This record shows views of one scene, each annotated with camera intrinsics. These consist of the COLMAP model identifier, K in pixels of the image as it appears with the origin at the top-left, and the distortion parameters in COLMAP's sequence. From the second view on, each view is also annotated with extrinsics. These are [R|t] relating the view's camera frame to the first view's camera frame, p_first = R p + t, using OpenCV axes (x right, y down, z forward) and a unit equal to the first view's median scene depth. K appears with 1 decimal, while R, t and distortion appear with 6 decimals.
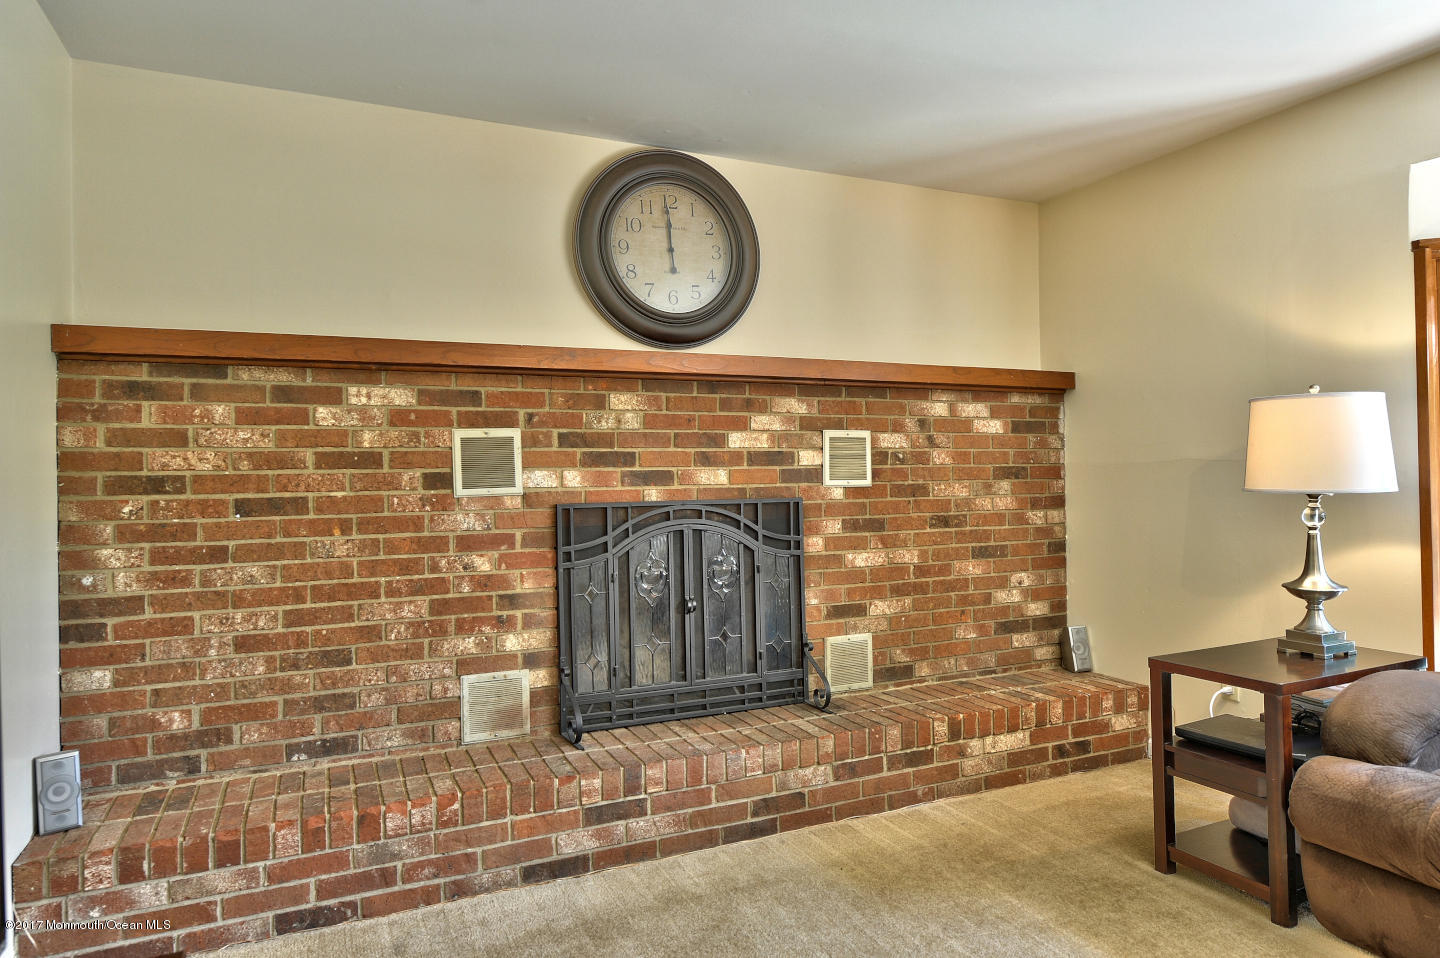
lens RADIAL K [[896.7, 0, 724.3], [0, 896.7, 474.5], [0, 0, 1]] dist [0.005865, -0.000432]
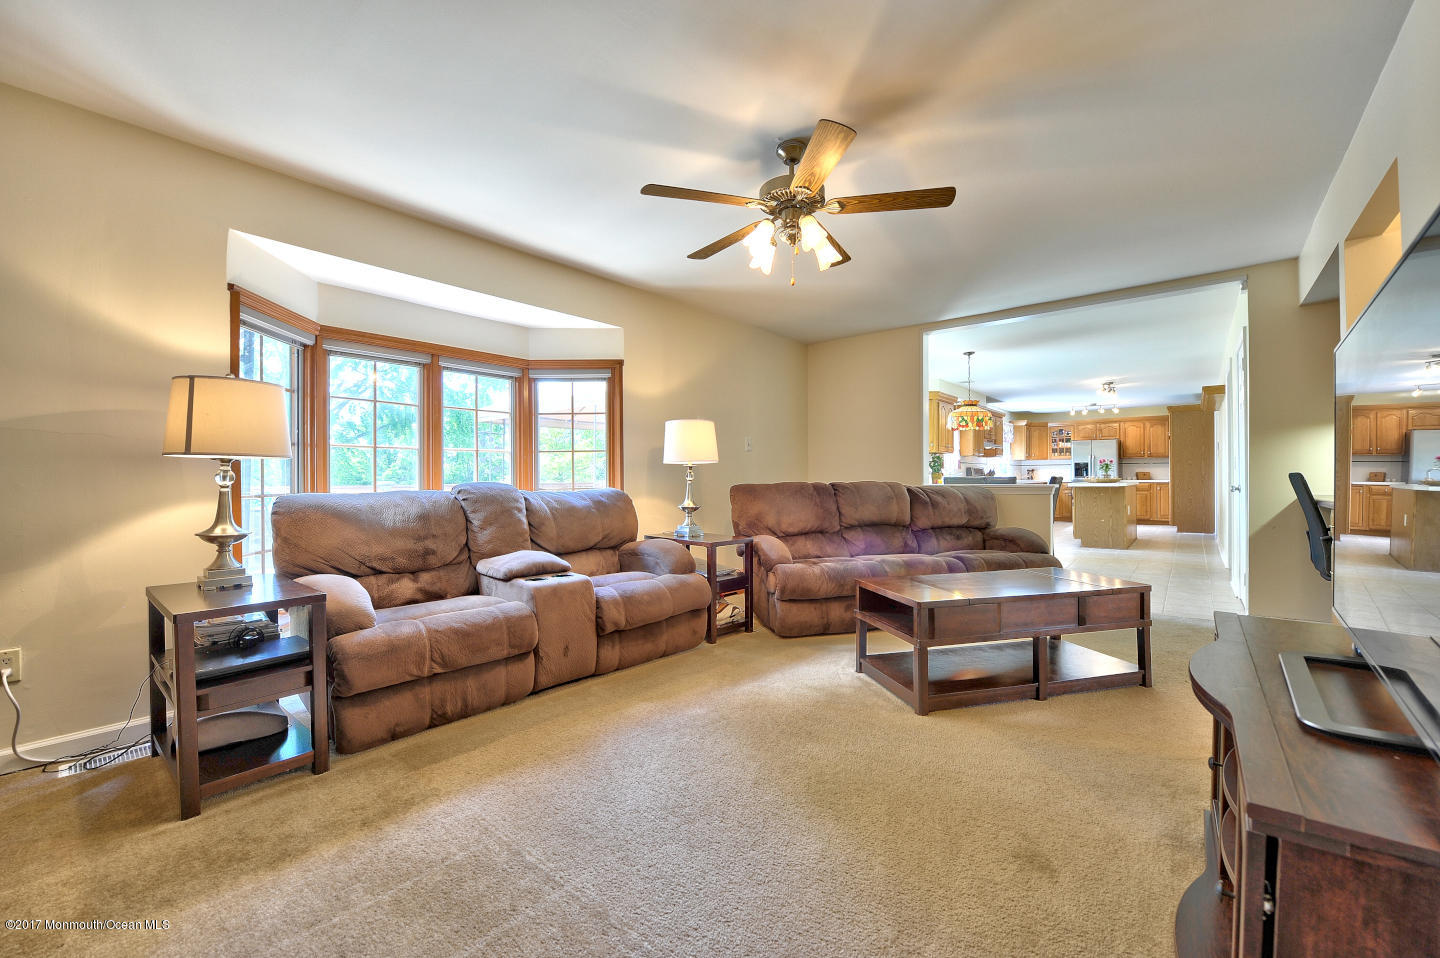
lens RADIAL K [[572.7, 0, 720.6], [0, 572.7, 475.4], [0, 0, 1]] dist [-0.017620, -0.001889]
pose [[-0.433791, 0.021126, 0.900766, -0.322010], [0.009135, 0.999777, -0.019049, 0.058834], [-0.900967, -0.000035, -0.433888, 0.642741]]
